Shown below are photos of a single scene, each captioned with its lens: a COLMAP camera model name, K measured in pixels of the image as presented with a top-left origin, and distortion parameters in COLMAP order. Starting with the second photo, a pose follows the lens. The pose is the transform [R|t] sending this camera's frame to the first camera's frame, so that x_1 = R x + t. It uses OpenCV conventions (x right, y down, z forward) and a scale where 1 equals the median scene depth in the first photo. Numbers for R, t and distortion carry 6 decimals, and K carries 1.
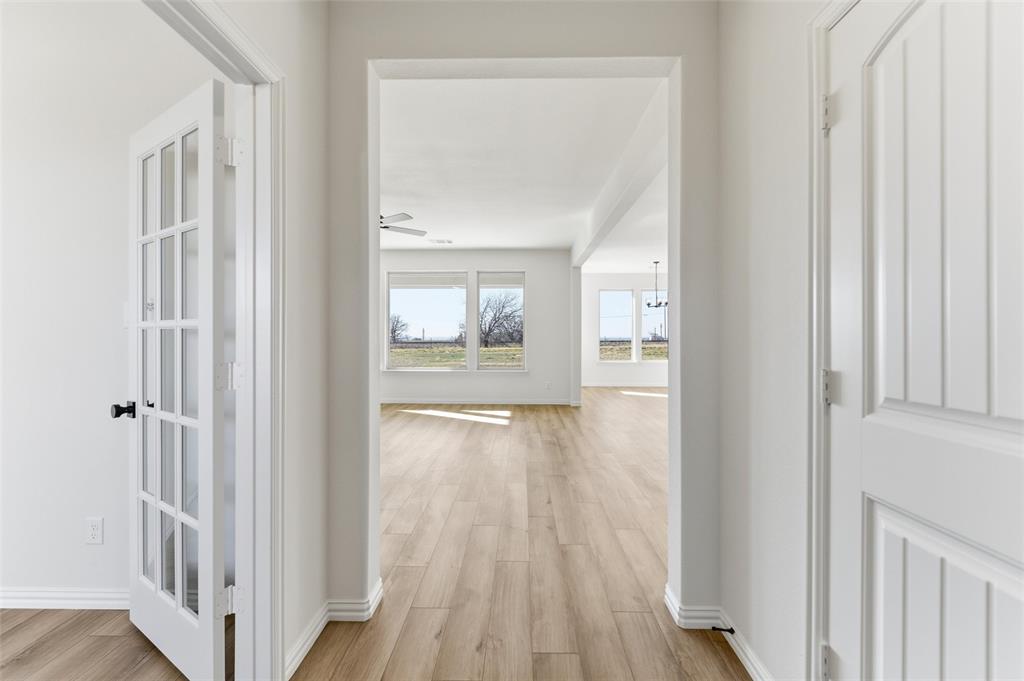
lens RADIAL K [[415.8, 0, 512.8], [0, 415.8, 336.1], [0, 0, 1]] dist [-0.002571, 0.000632]
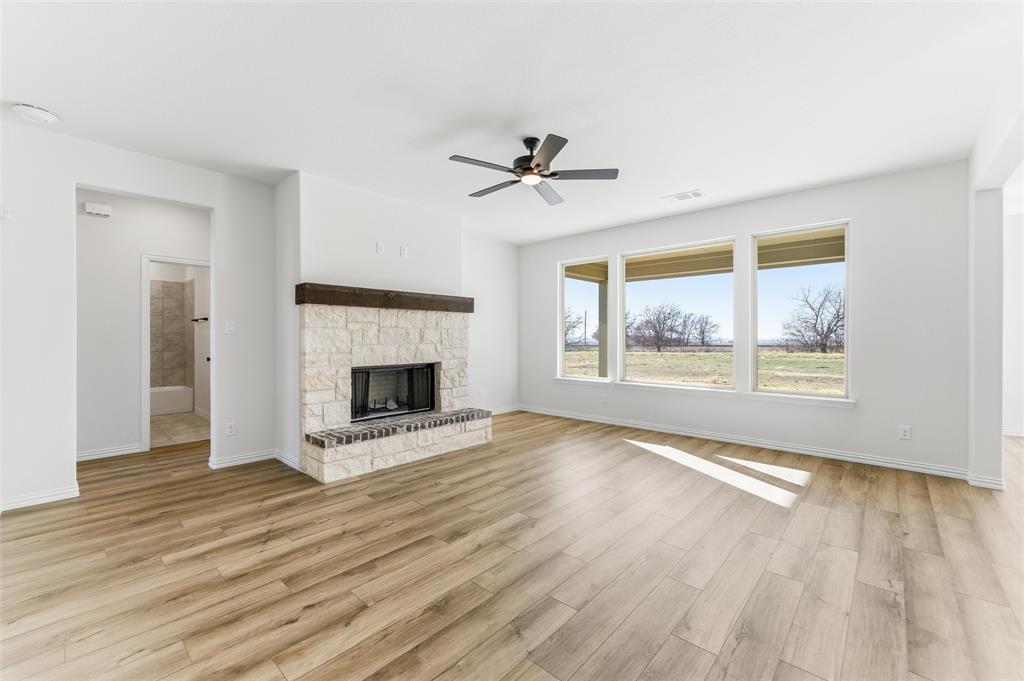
lens RADIAL K [[415.8, 0, 515.8], [0, 415.8, 338.9], [0, 0, 1]] dist [-0.002571, 0.000632]
pose [[0.759881, 0.000515, -0.650062, 0.054076], [0.000479, 0.999999, 0.001352, 0.000388], [0.650062, -0.001338, 0.759880, 0.299950]]
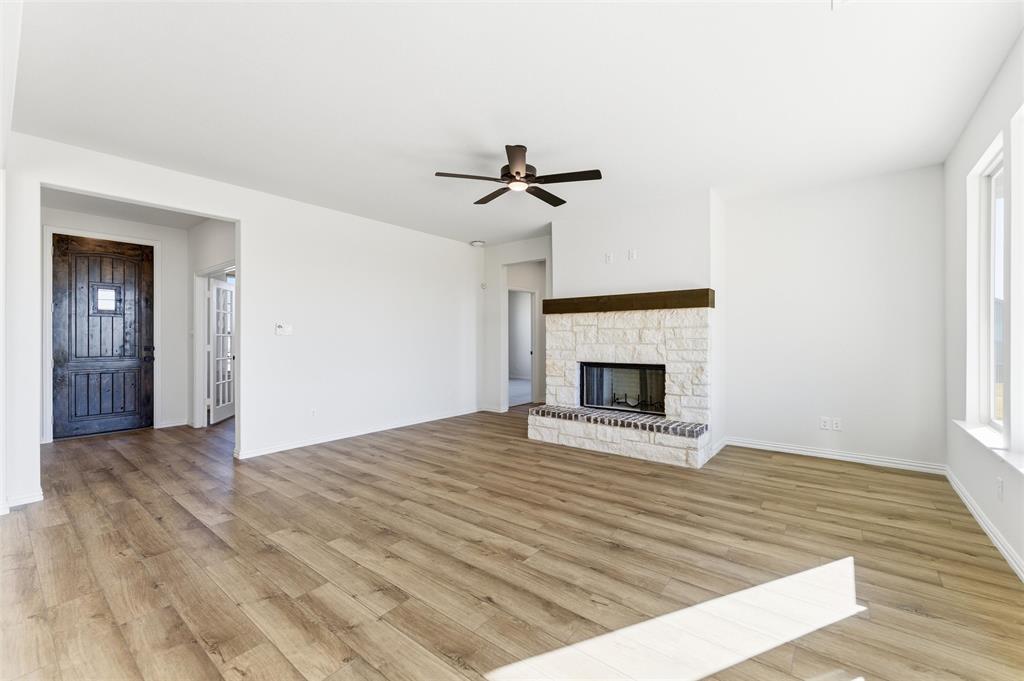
lens RADIAL K [[415.8, 0, 514.4], [0, 415.8, 337.0], [0, 0, 1]] dist [-0.002571, 0.000632]
pose [[-0.598490, -0.001071, -0.801129, 0.149572], [0.001565, 0.999996, -0.002506, -0.000753], [0.801129, -0.002754, -0.598486, 0.919665]]
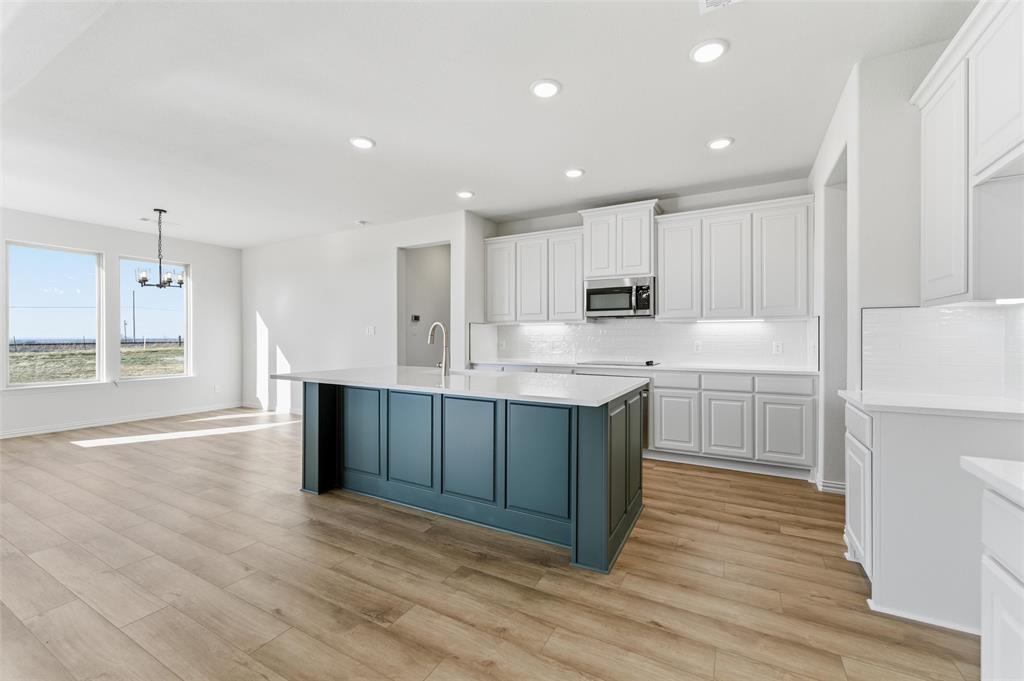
lens RADIAL K [[415.8, 0, 511.6], [0, 415.8, 338.1], [0, 0, 1]] dist [-0.002571, 0.000632]
pose [[0.457509, 0.000553, 0.889205, 0.056607], [-0.002625, 0.999996, 0.000729, 0.000800], [-0.889201, -0.002668, 0.457509, 0.318559]]
